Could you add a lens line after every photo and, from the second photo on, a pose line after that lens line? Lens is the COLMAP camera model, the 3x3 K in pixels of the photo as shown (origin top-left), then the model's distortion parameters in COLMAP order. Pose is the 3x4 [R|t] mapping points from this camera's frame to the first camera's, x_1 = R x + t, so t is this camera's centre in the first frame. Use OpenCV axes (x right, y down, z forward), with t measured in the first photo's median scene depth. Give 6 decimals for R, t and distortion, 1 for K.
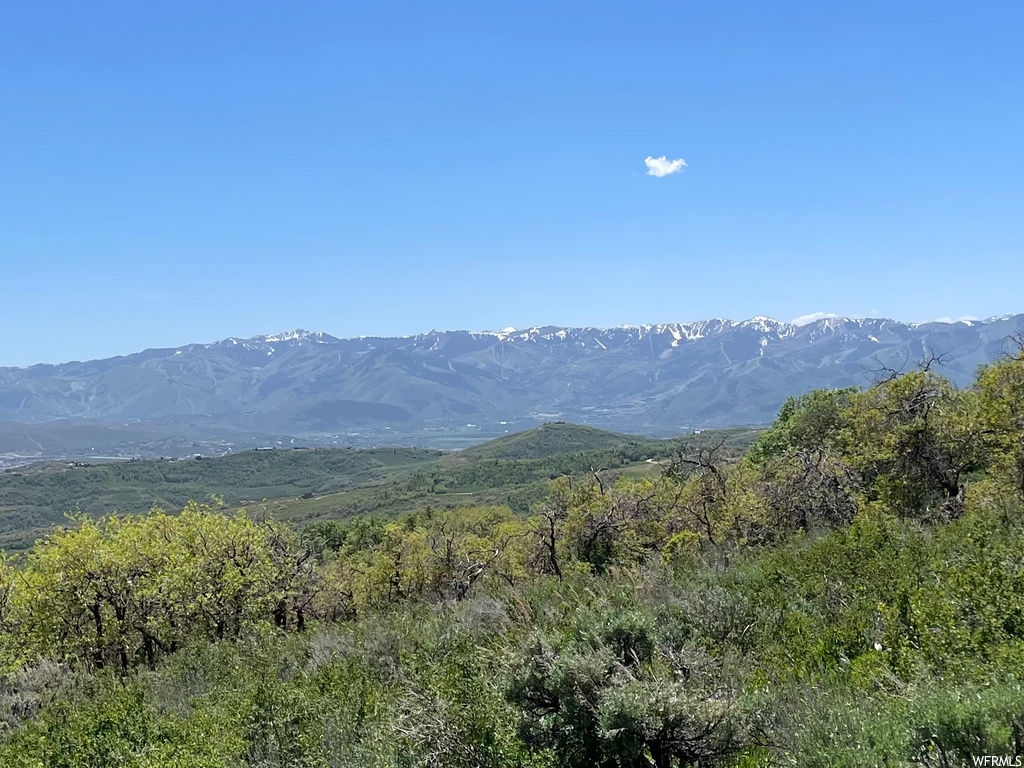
lens RADIAL K [[779.4, 0, 455.7], [0, 779.4, 460.2], [0, 0, 1]] dist [0.067898, -0.061926]
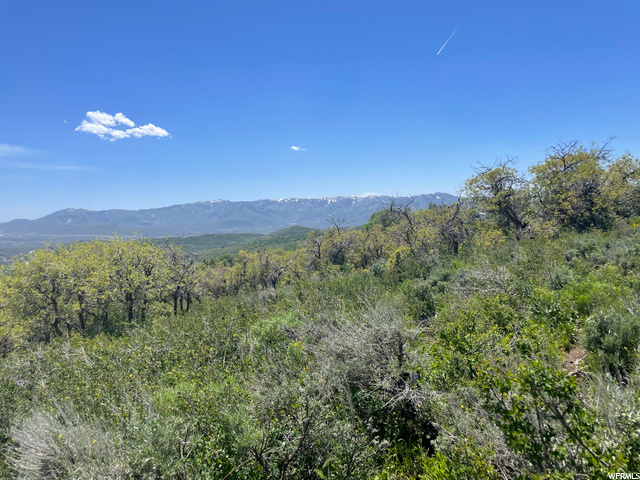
lens RADIAL K [[487.1, 0, 319.5], [0, 487.1, 234.5], [0, 0, 1]] dist [0.067898, -0.061926]
pose [[0.995522, -0.011958, 0.093775, 0.031015], [0.005570, 0.997663, 0.068093, -0.155546], [-0.094370, -0.067265, 0.993262, -1.167335]]
